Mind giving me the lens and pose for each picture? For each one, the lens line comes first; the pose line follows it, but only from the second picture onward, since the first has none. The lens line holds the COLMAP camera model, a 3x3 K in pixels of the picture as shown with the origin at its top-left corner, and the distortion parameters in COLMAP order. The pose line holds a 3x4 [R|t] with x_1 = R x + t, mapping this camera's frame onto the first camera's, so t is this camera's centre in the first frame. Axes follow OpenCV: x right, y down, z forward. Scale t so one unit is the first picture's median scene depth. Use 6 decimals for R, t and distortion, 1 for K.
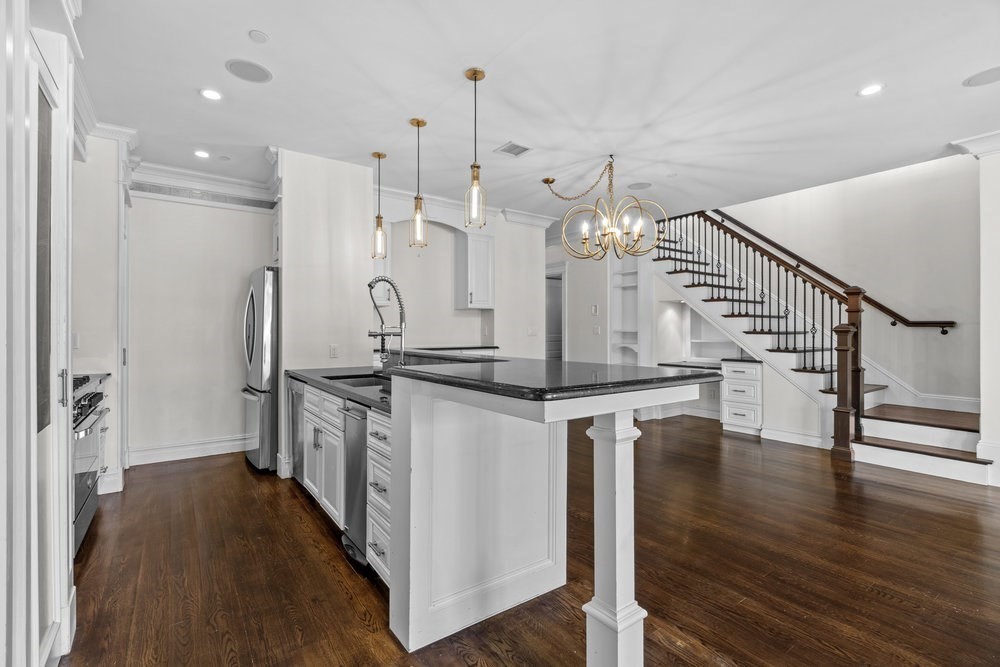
lens RADIAL K [[459.5, 0, 498.5], [0, 459.5, 328.2], [0, 0, 1]] dist [-0.011705, 0.005554]
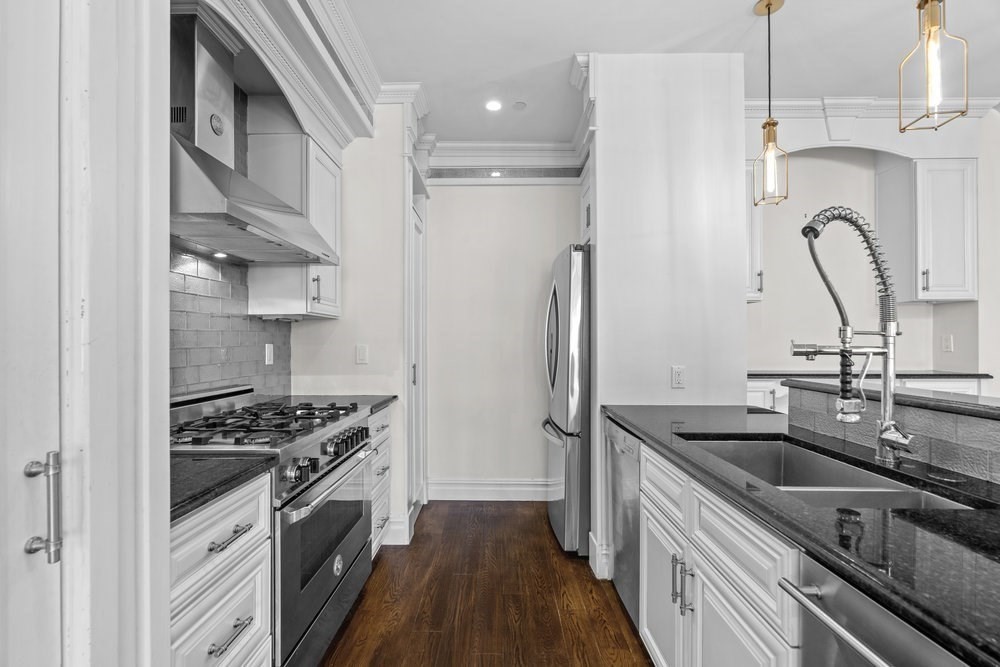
lens RADIAL K [[459.5, 0, 494.3], [0, 459.5, 335.1], [0, 0, 1]] dist [-0.011705, 0.005554]
pose [[0.805040, -0.008442, -0.593160, -0.168567], [0.001921, 0.999931, -0.011623, 0.002139], [0.593217, 0.008217, 0.805001, 0.326817]]
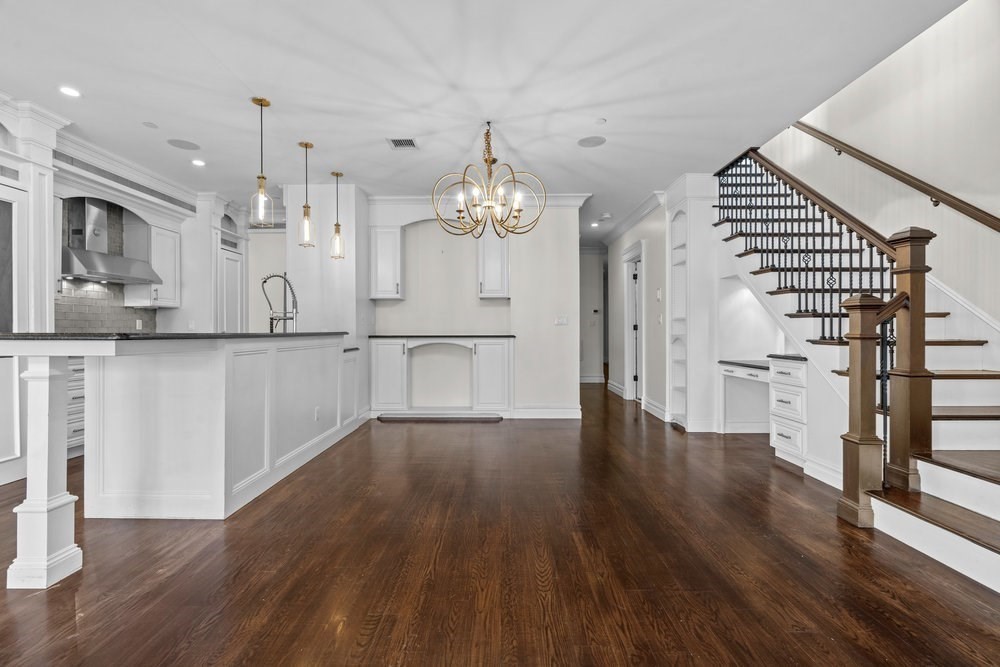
lens RADIAL K [[459.5, 0, 498.1], [0, 459.5, 333.9], [0, 0, 1]] dist [-0.011705, 0.005554]
pose [[0.804285, 0.003684, -0.594232, 0.666992], [0.003822, 0.999928, 0.011372, 0.029919], [0.594232, -0.011417, 0.804213, 0.220030]]
